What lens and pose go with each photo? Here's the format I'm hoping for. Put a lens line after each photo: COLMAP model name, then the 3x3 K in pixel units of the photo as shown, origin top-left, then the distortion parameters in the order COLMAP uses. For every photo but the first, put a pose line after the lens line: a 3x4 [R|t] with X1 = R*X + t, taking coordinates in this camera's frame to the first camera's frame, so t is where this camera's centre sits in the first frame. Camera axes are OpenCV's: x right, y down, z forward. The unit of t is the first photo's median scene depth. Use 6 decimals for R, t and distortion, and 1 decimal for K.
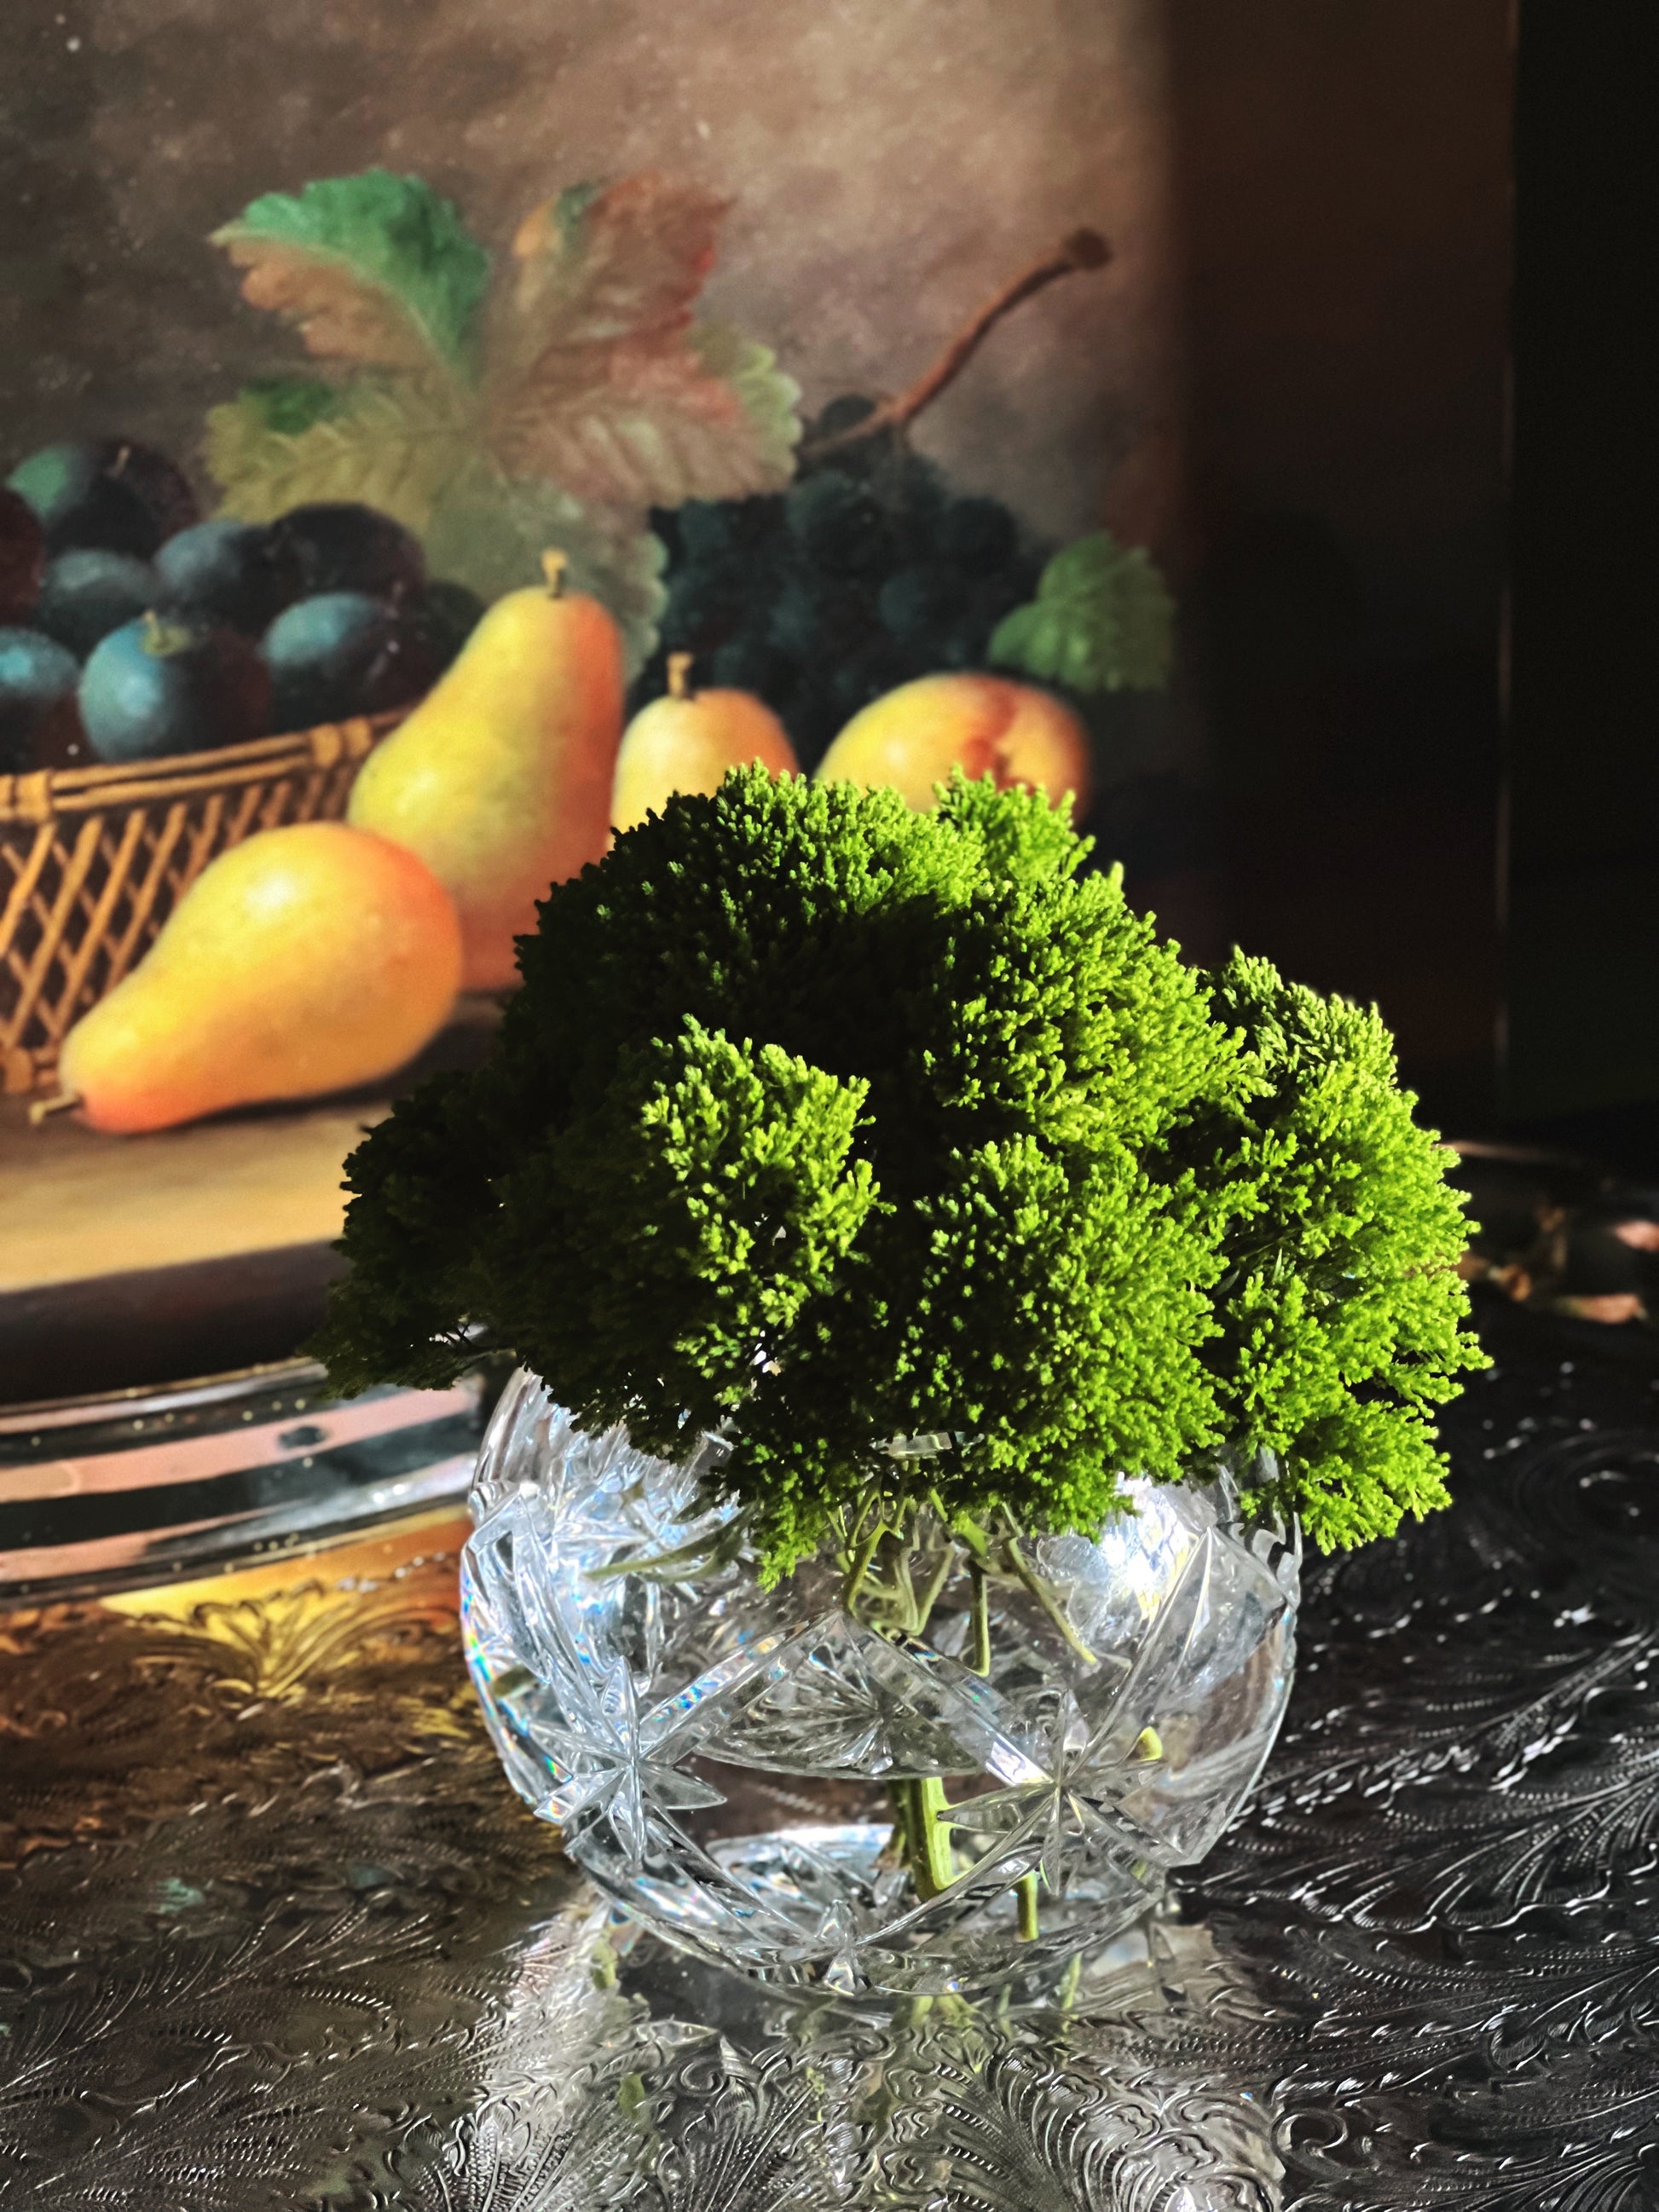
lens RADIAL K [[5009.8, 0, 837.5], [0, 5009.8, 1046.4], [0, 0, 1]] dist [-0.445679, 9.444745]
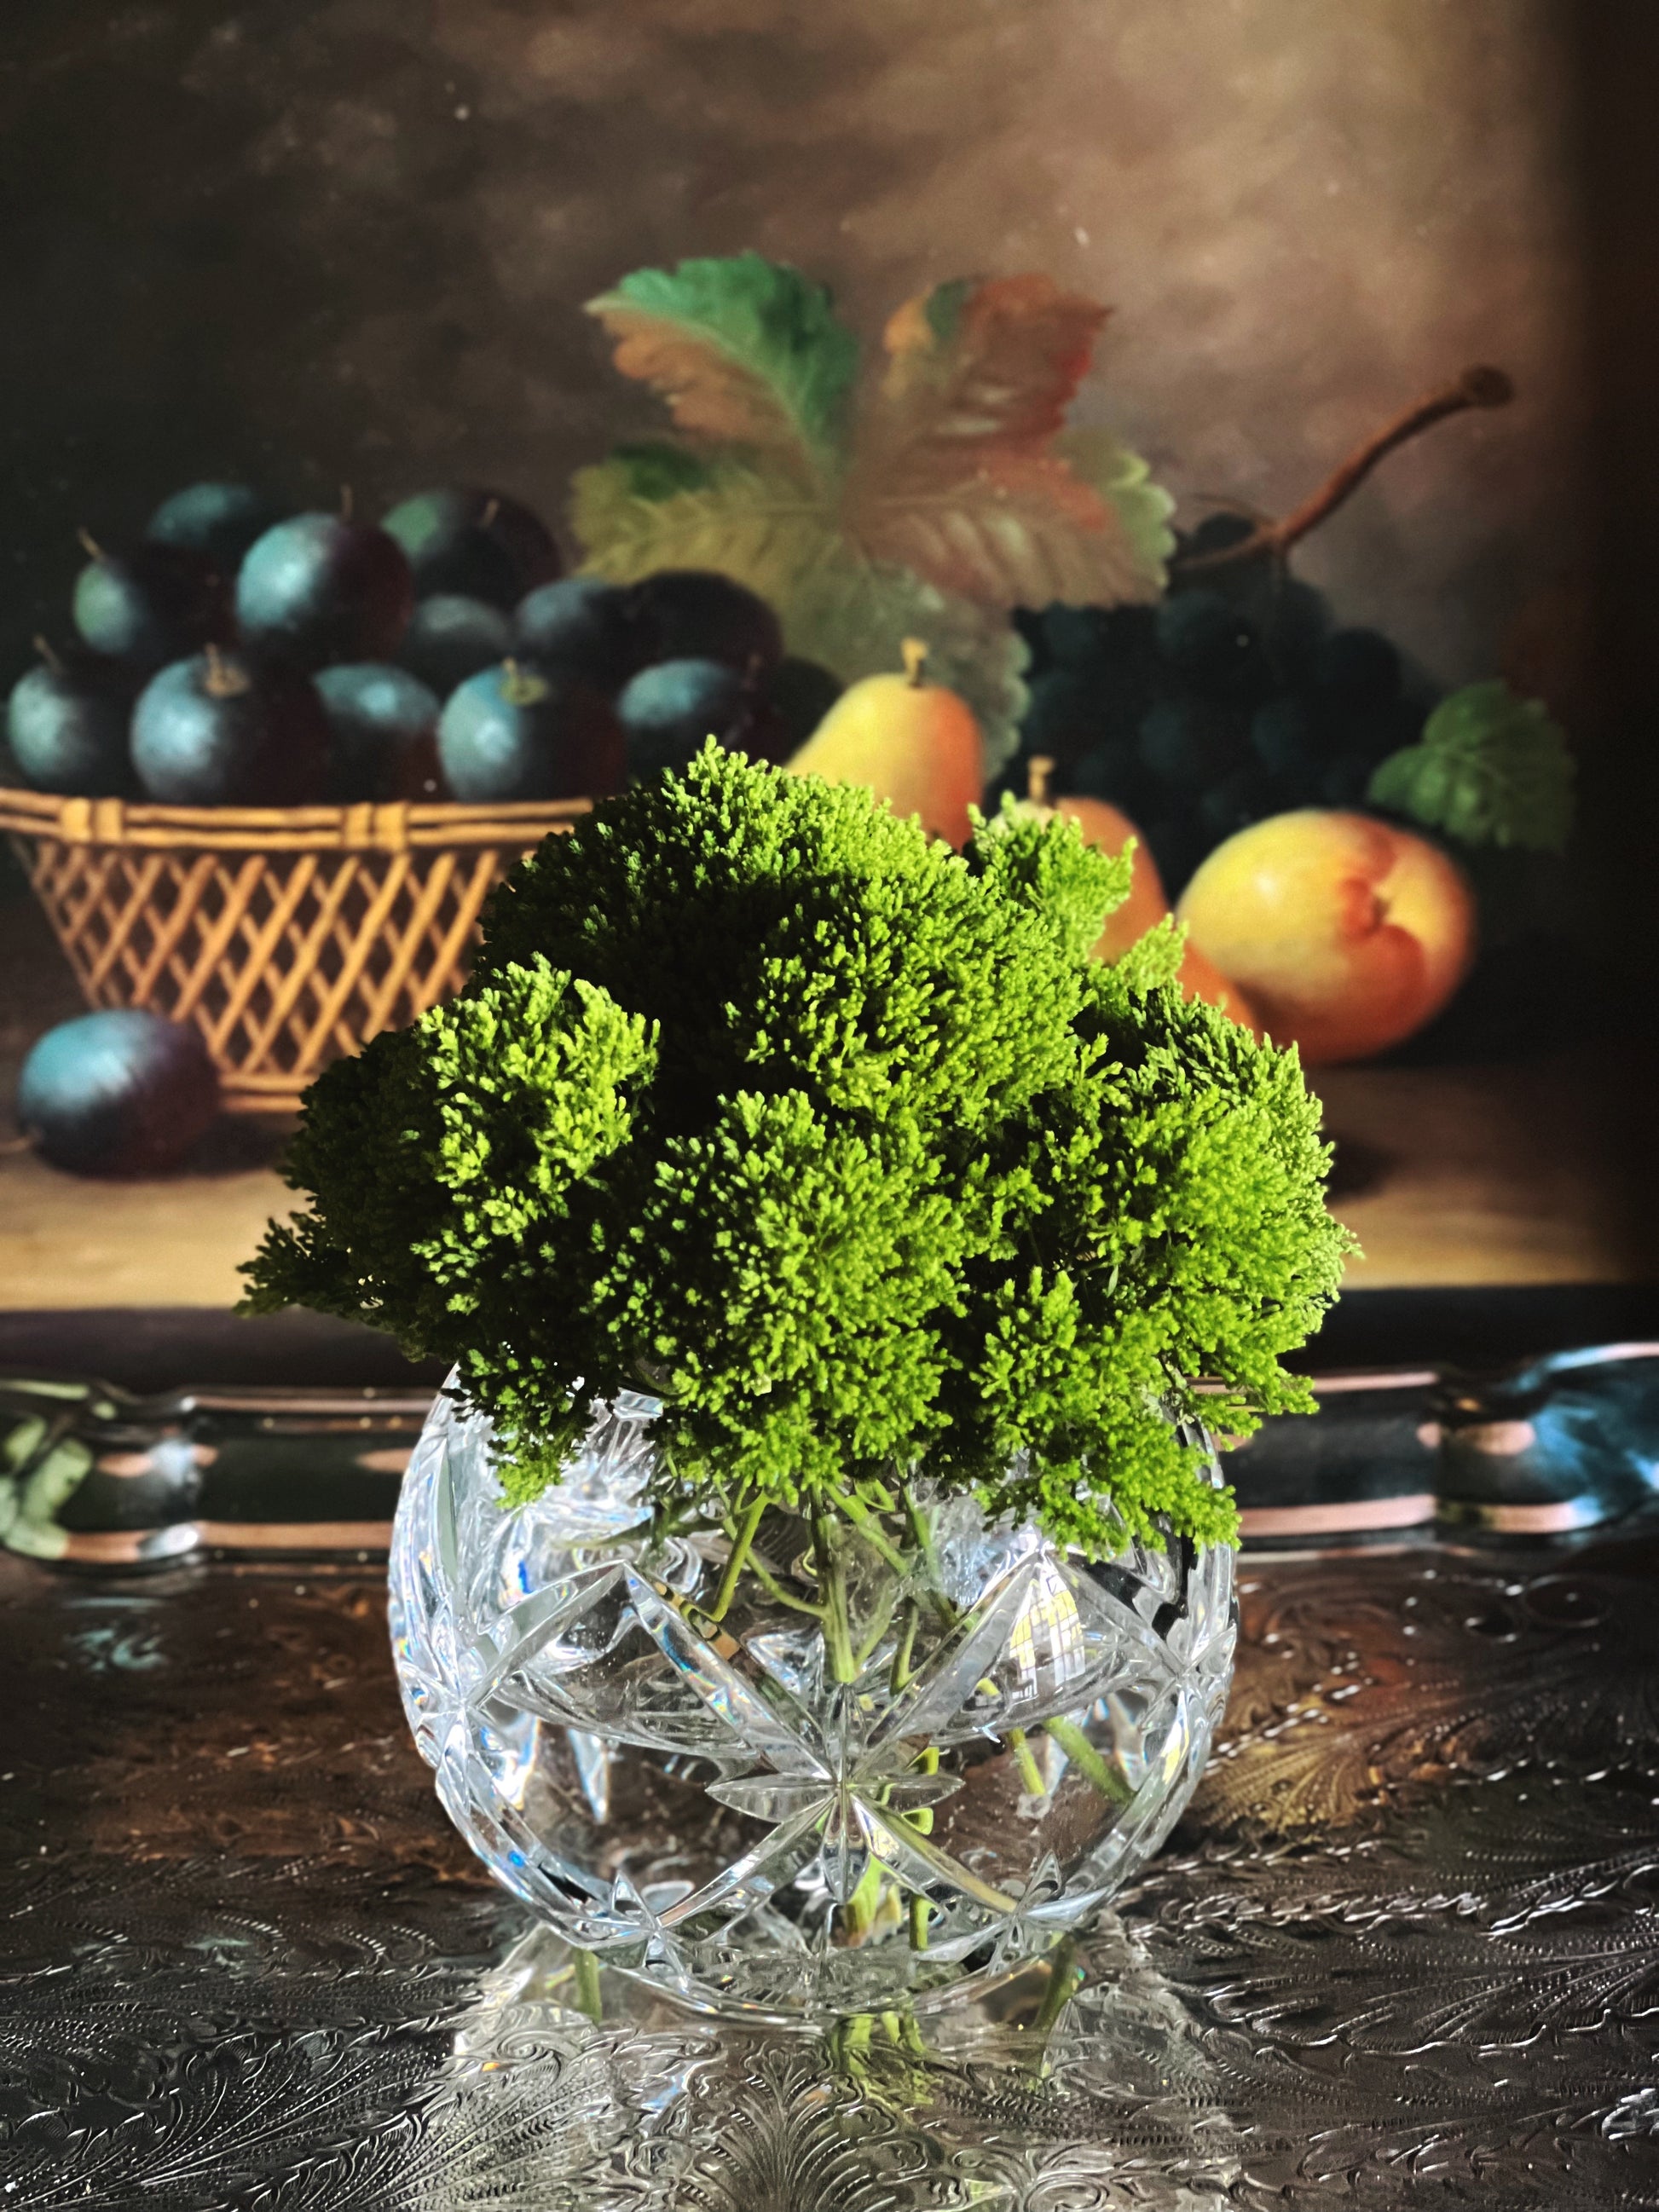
lens RADIAL K [[5009.8, 0, 837.5], [0, 5009.8, 1046.4], [0, 0, 1]] dist [-0.445679, 9.444745]
pose [[0.939523, 0.099410, -0.327742, 0.348105], [-0.130106, 0.988806, -0.073047, 0.075743], [0.316811, 0.111270, 0.941939, 0.058894]]
